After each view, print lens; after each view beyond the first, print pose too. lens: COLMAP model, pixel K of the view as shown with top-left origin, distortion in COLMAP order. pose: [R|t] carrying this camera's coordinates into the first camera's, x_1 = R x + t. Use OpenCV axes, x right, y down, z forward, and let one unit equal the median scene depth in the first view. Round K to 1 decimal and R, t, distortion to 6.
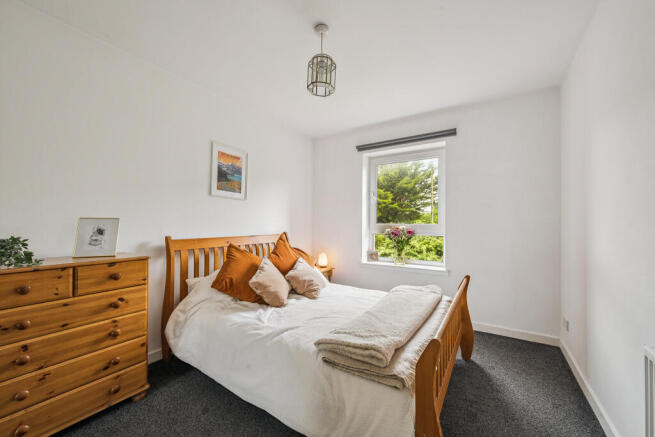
lens RADIAL K [[256.8, 0, 325.3], [0, 256.8, 218.9], [0, 0, 1]] dist [0.000314, 0.000335]
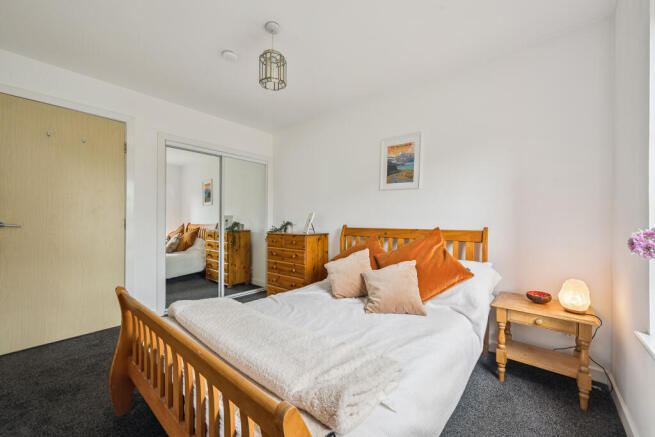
lens RADIAL K [[256.8, 0, 325.5], [0, 256.8, 220.9], [0, 0, 1]] dist [0.000314, 0.000335]
pose [[-0.124565, -0.002175, -0.992209, 0.632161], [0.004522, 0.999986, -0.002760, 0.038890], [0.992201, -0.004831, -0.124553, 0.852050]]
